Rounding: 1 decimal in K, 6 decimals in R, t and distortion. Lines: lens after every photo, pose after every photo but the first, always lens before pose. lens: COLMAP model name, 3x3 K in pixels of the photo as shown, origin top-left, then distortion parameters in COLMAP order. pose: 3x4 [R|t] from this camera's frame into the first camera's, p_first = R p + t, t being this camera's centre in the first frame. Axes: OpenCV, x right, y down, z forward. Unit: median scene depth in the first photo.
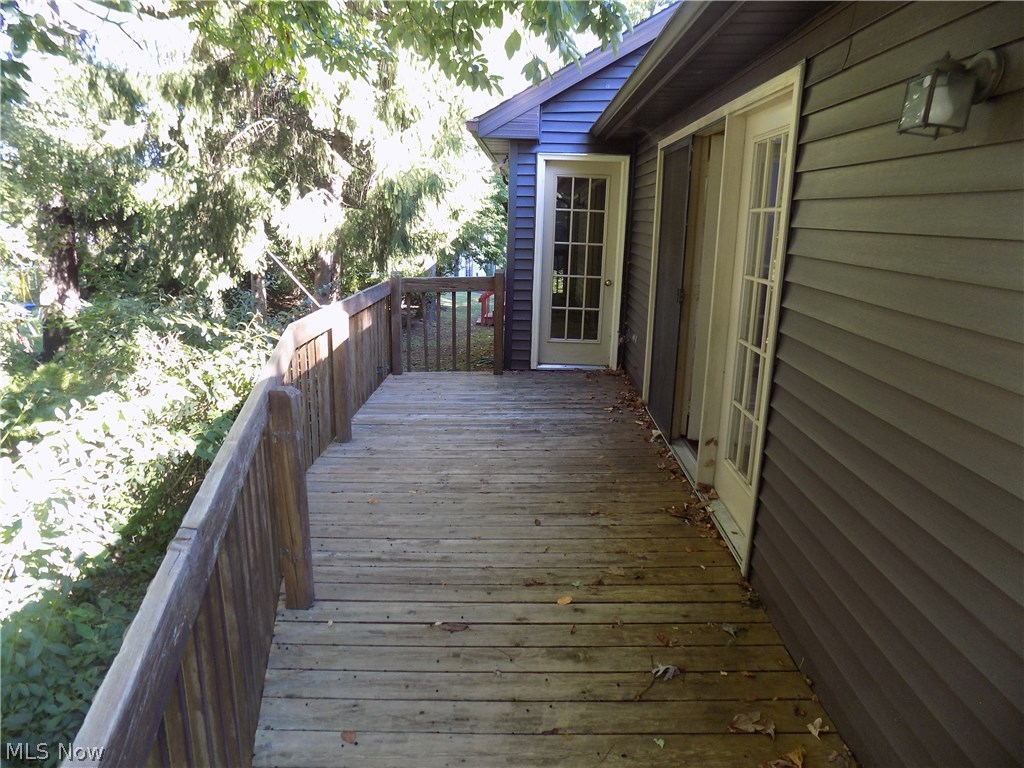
lens RADIAL K [[684.1, 0, 512.0], [0, 684.1, 384.0], [0, 0, 1]] dist [-0.082852, 0.083663]
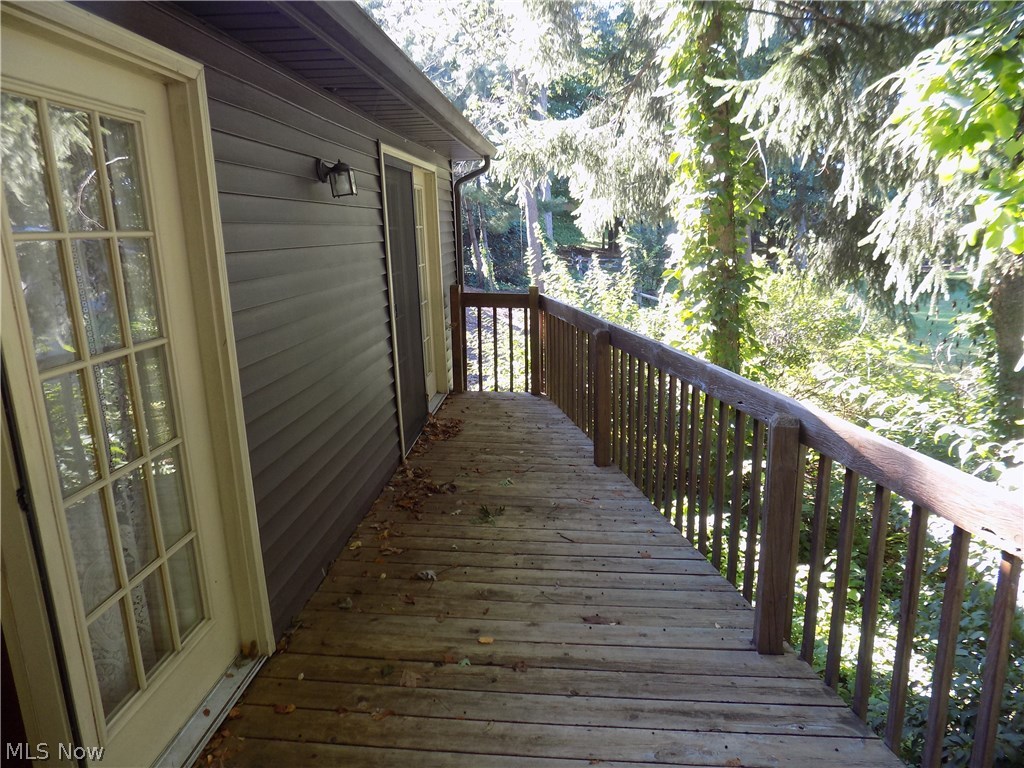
lens RADIAL K [[684.1, 0, 512.0], [0, 684.1, 384.0], [0, 0, 1]] dist [-0.082852, 0.083663]
pose [[-0.998373, -0.001713, 0.056998, -0.012670], [0.024293, 0.891525, 0.452320, -0.416550], [-0.051590, 0.452969, -0.890033, 1.645351]]
